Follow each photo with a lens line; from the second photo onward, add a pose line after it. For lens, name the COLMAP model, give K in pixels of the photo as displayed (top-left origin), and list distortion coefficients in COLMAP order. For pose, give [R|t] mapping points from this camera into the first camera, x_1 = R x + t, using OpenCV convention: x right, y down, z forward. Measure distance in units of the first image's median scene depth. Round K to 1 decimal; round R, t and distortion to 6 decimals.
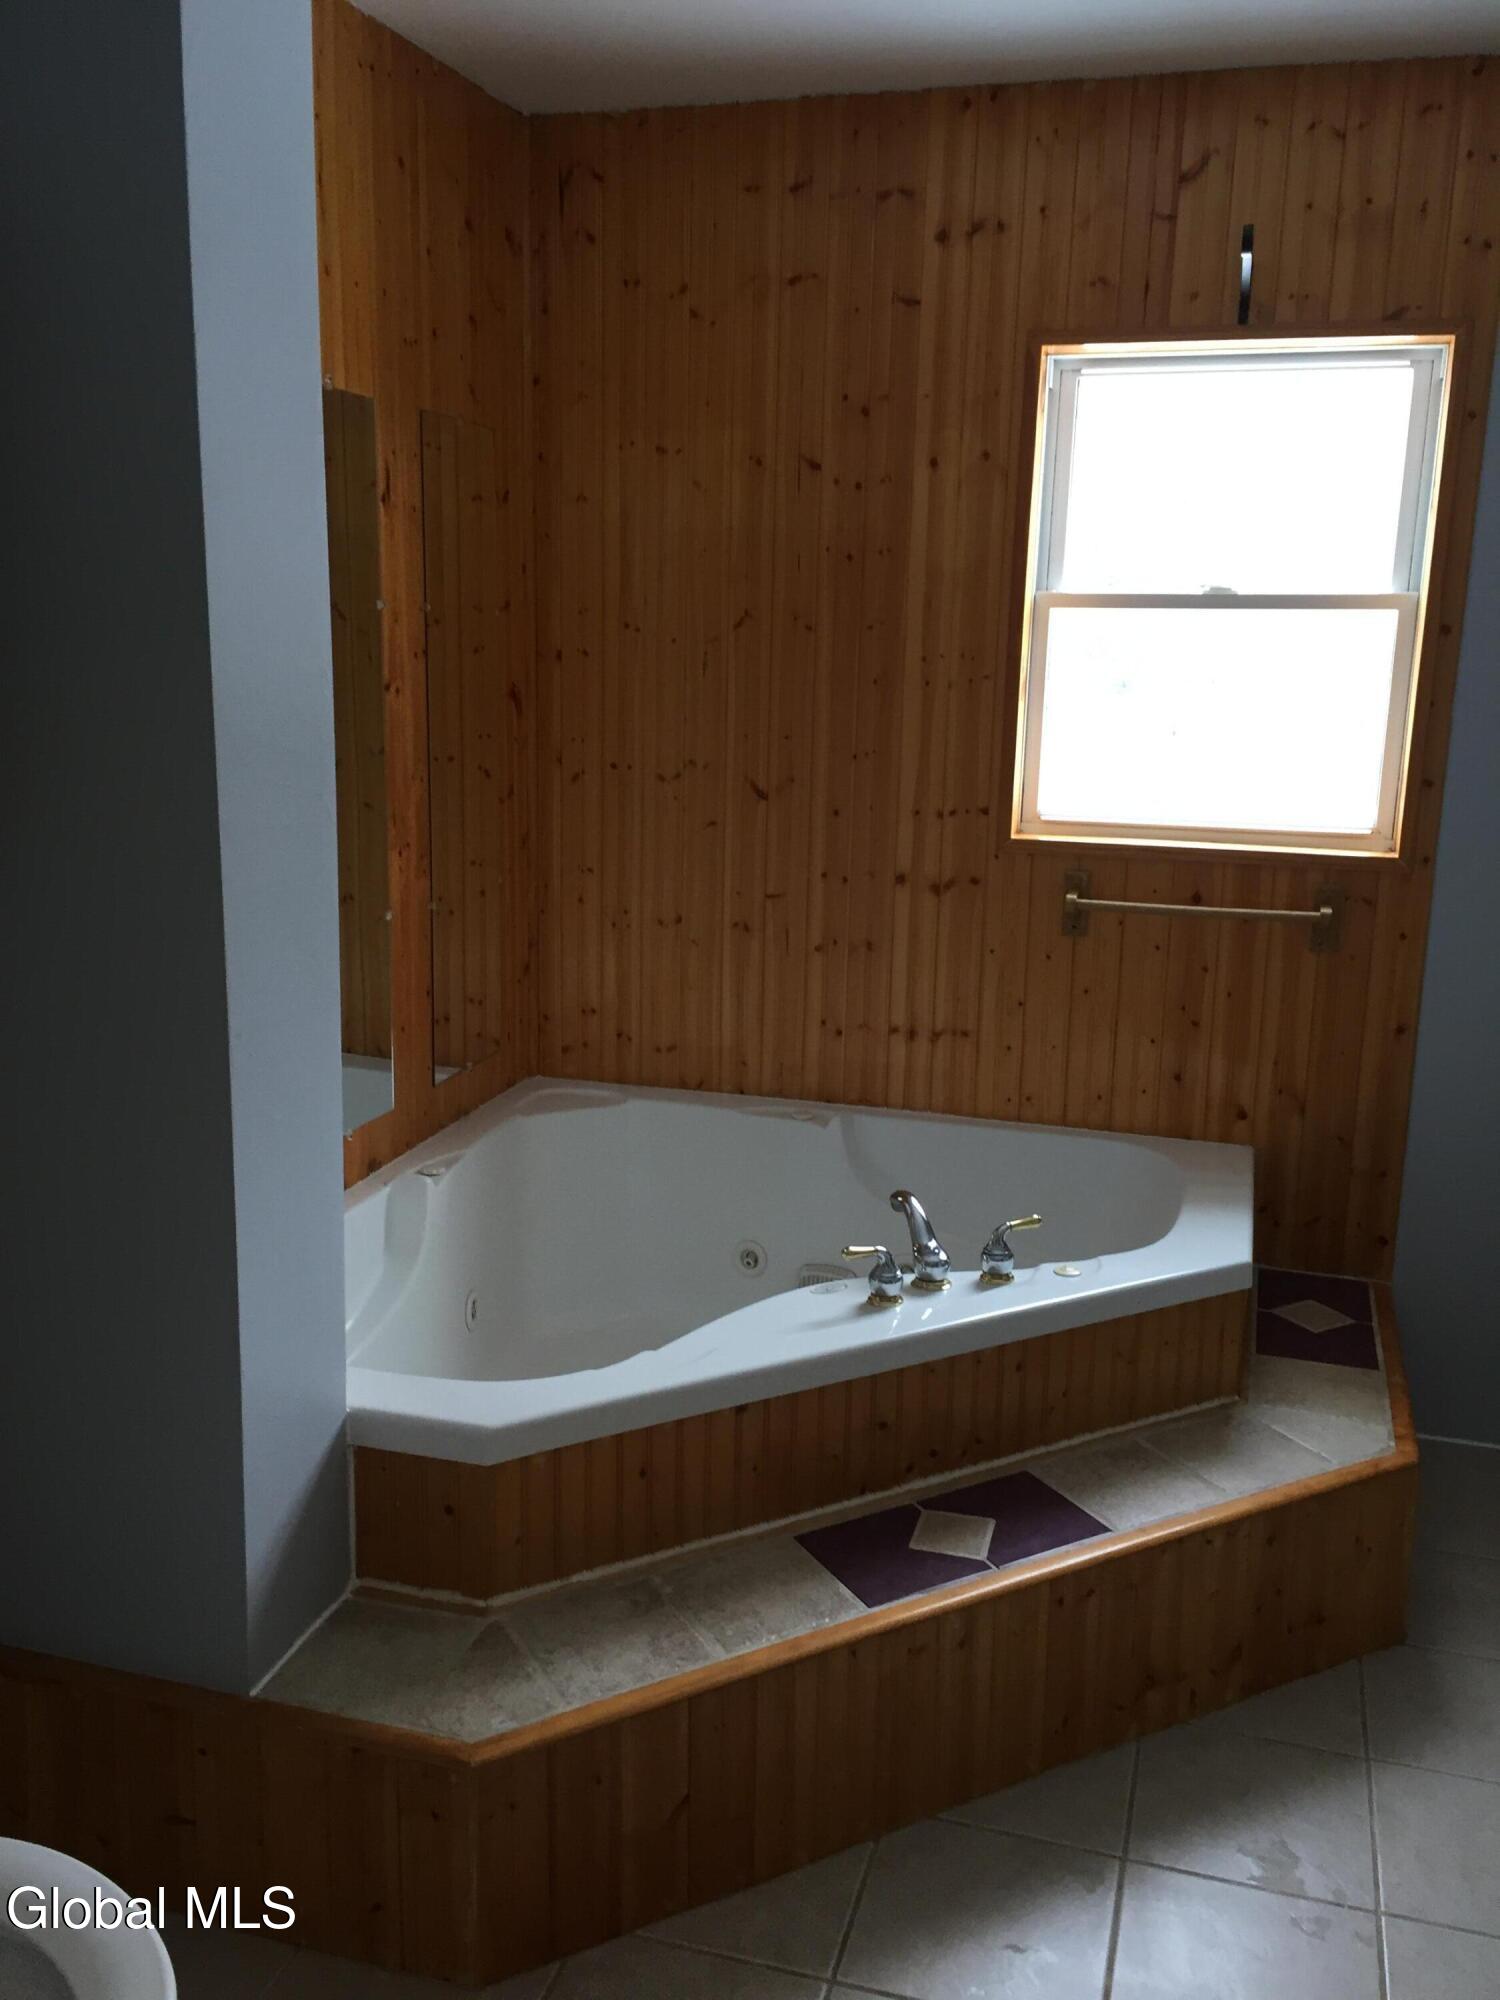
lens RADIAL K [[1707.6, 0, 743.4], [0, 1707.6, 997.2], [0, 0, 1]] dist [0.039545, -0.050067]
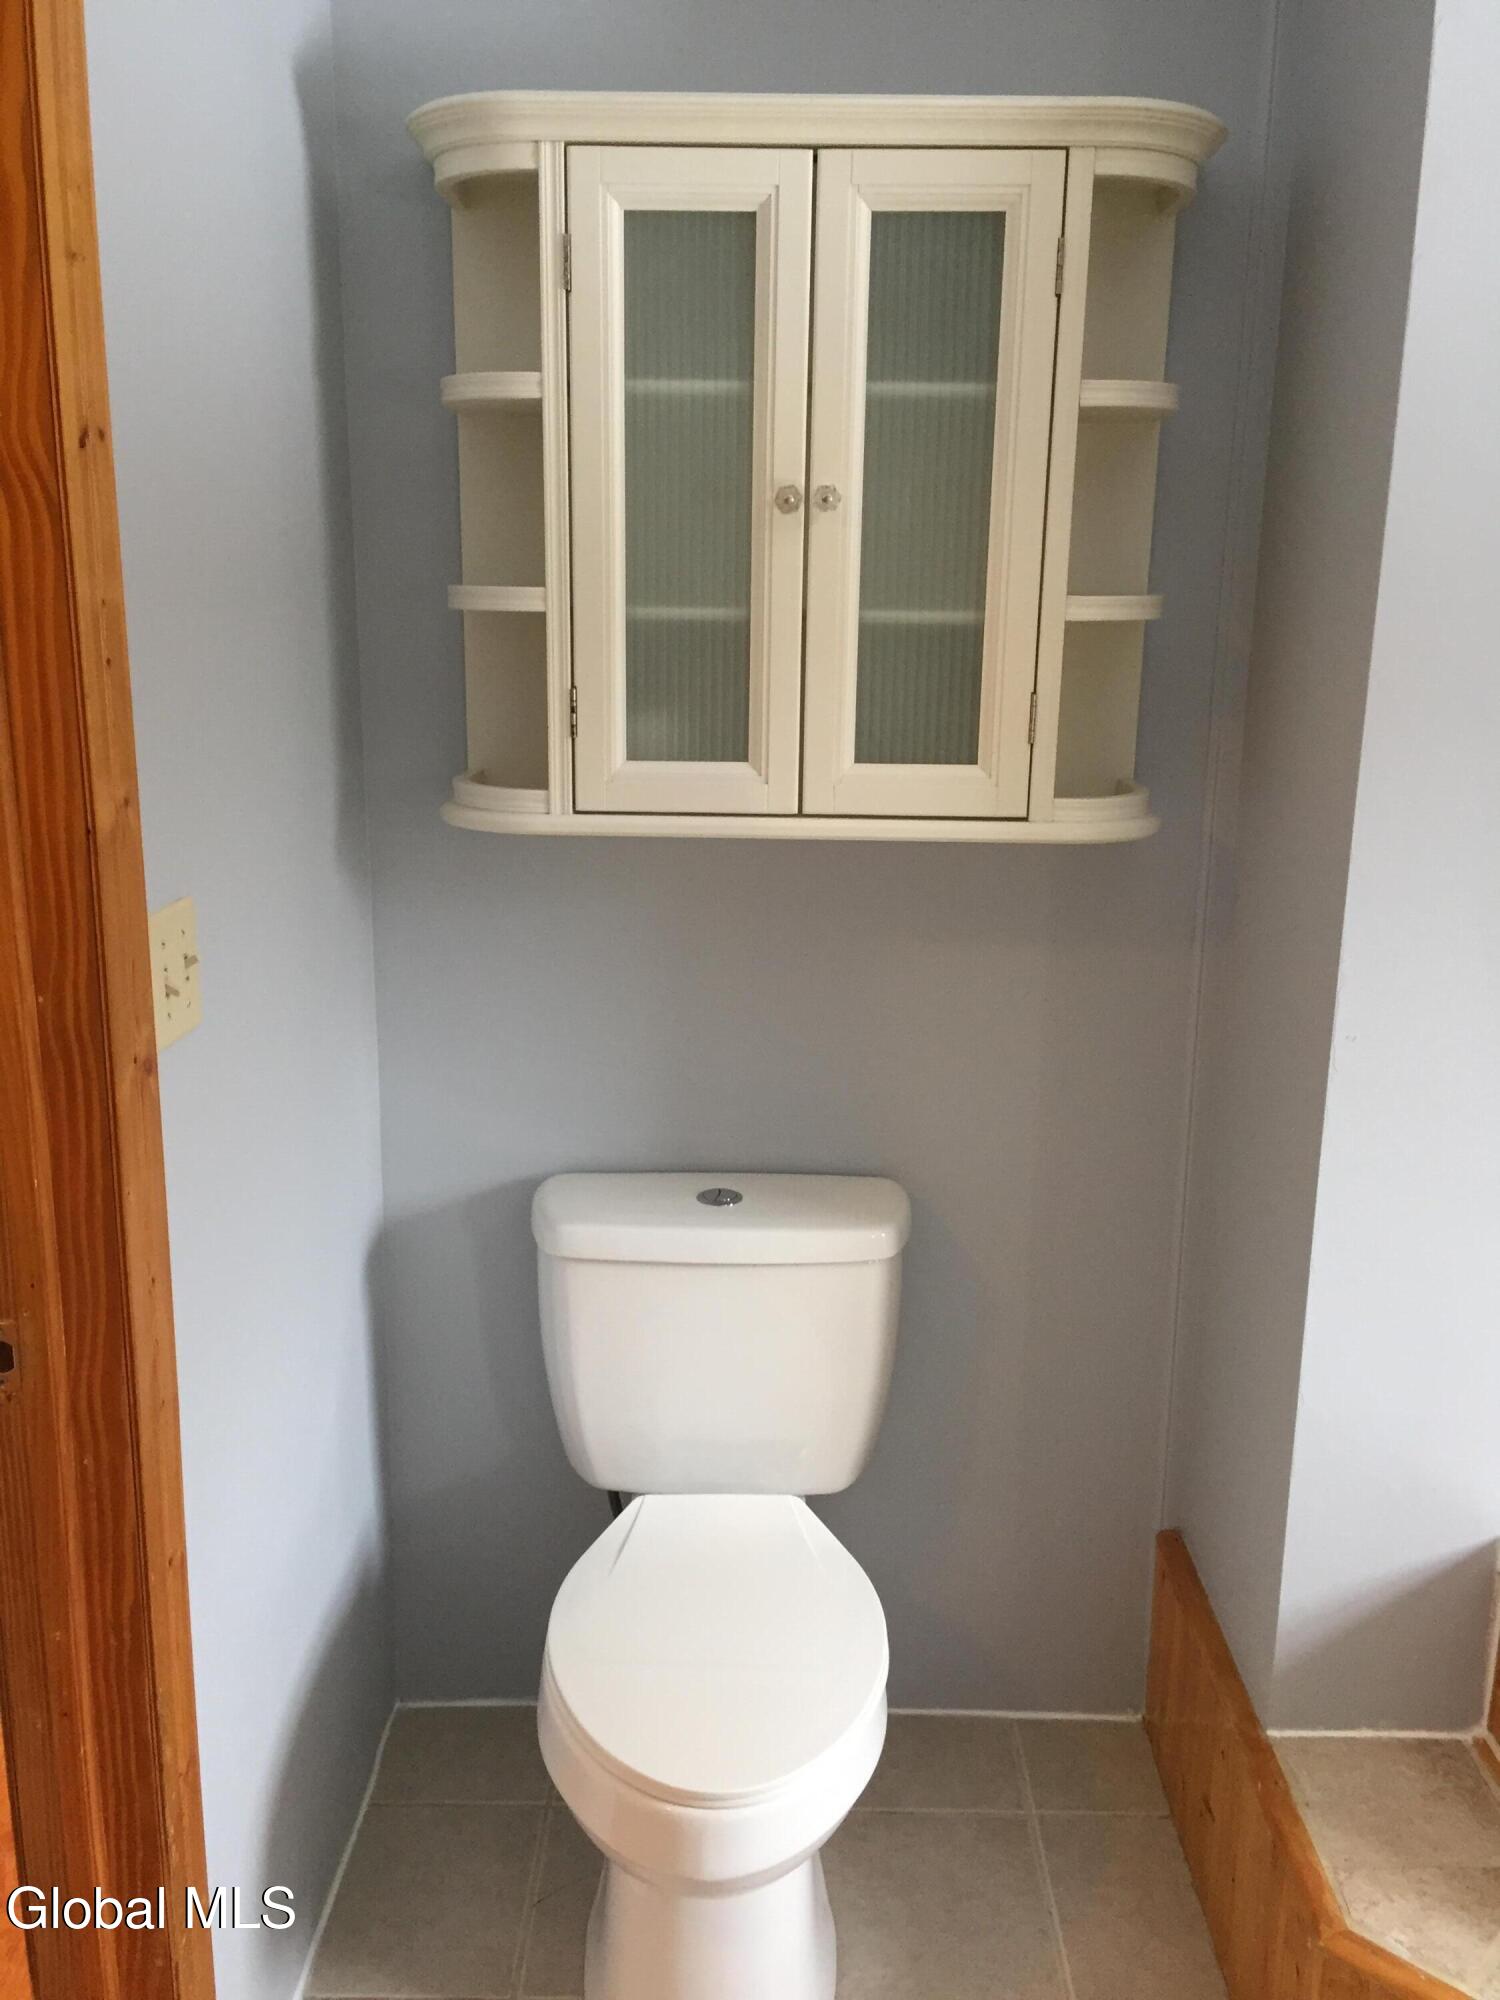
lens RADIAL K [[1707.6, 0, 749.8], [0, 1707.6, 995.9], [0, 0, 1]] dist [0.039545, -0.050067]
pose [[0.291780, 0.223827, -0.929928, 0.423025], [-0.220863, 0.961726, 0.162181, -0.075252], [0.930636, 0.158065, 0.330048, 0.361797]]
